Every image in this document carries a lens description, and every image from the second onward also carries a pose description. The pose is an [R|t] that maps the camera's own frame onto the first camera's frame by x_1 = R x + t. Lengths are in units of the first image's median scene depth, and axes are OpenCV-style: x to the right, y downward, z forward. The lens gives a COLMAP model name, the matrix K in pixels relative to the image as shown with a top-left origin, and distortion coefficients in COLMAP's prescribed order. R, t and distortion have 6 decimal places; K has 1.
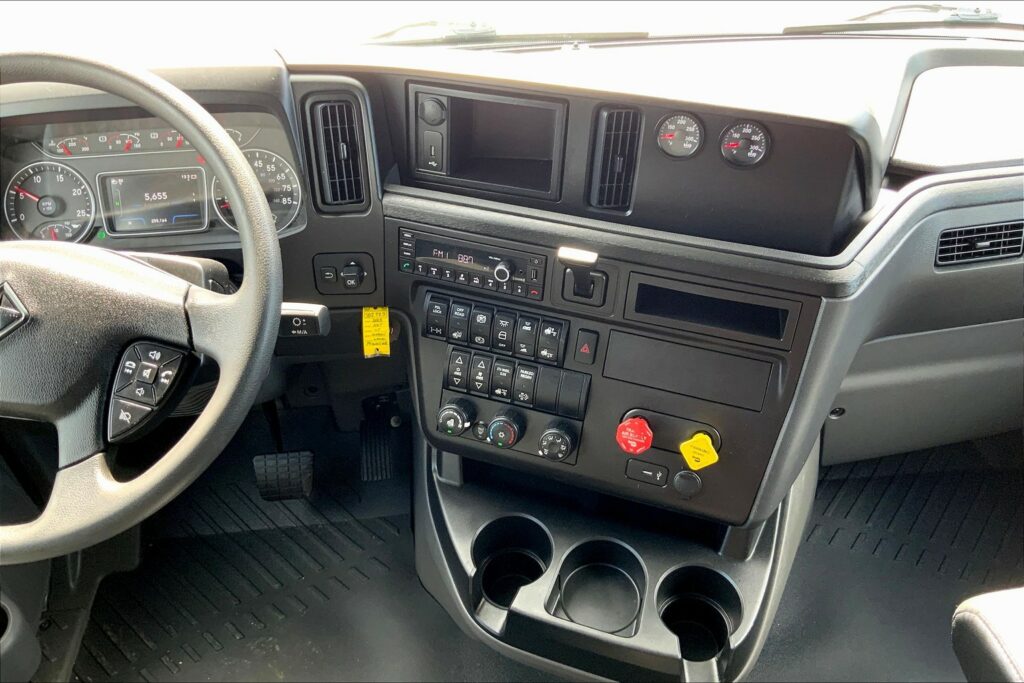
lens RADIAL K [[862.9, 0, 528.3], [0, 862.9, 353.9], [0, 0, 1]] dist [0.067946, -0.126885]
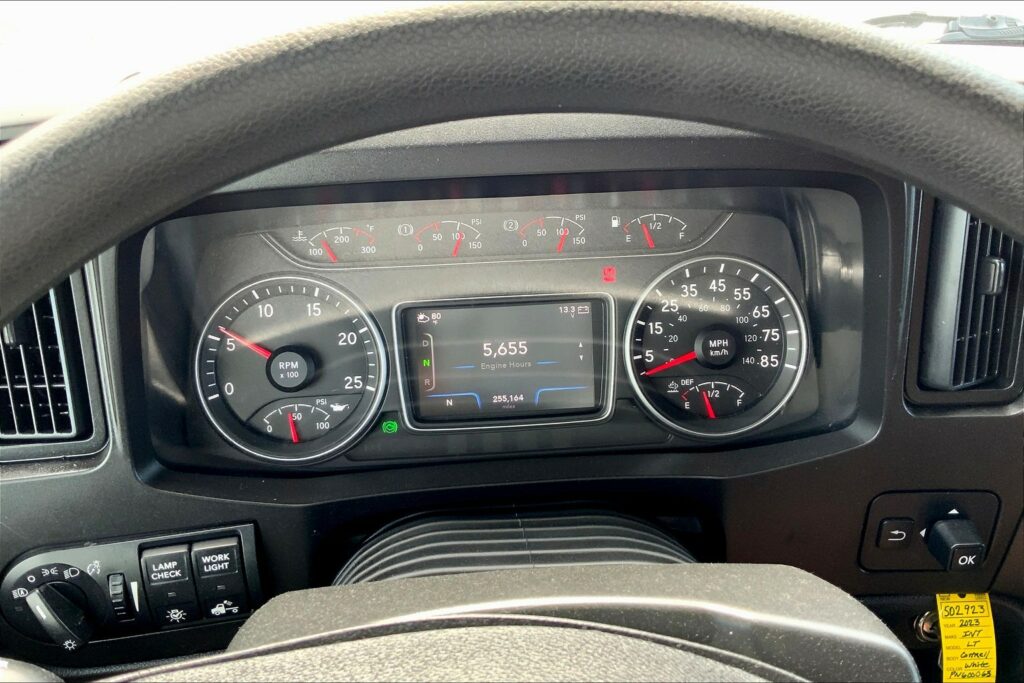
lens RADIAL K [[862.9, 0, 505.6], [0, 862.9, 334.3], [0, 0, 1]] dist [0.067946, -0.126885]
pose [[0.999760, 0.021871, -0.001133, -0.444853], [-0.021899, 0.997921, -0.060610, -0.166571], [-0.000195, 0.060621, 0.998161, 0.542821]]
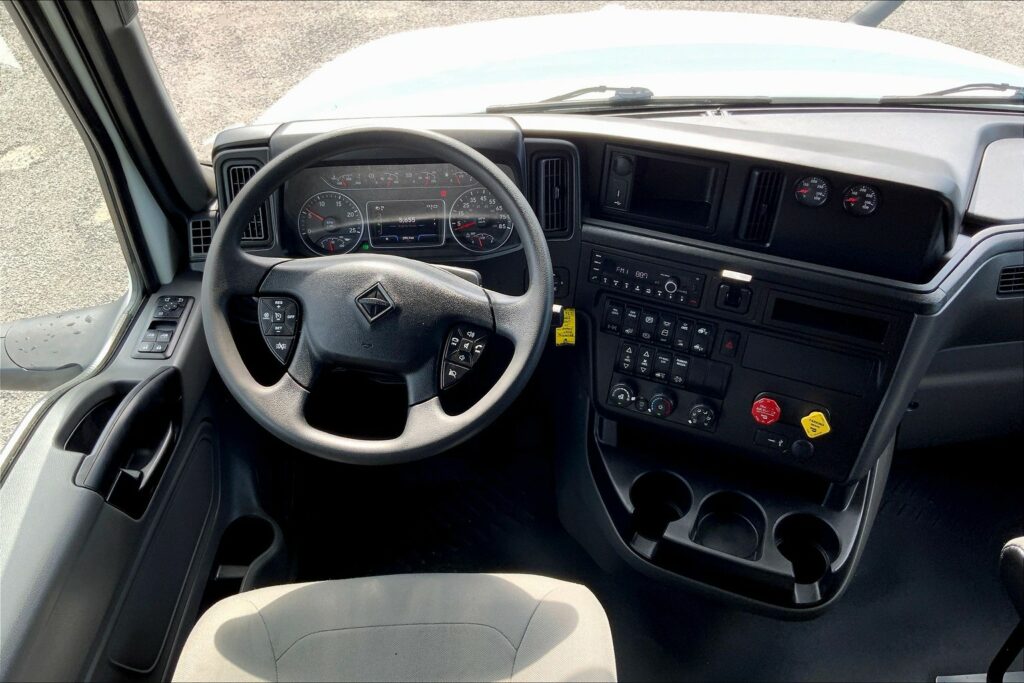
lens RADIAL K [[862.9, 0, 514.1], [0, 862.9, 350.0], [0, 0, 1]] dist [0.067946, -0.126885]
pose [[0.998440, 0.041705, -0.037135, -0.211666], [-0.042141, 0.999051, -0.011032, 0.029839], [0.036639, 0.012580, 0.999249, -0.346231]]
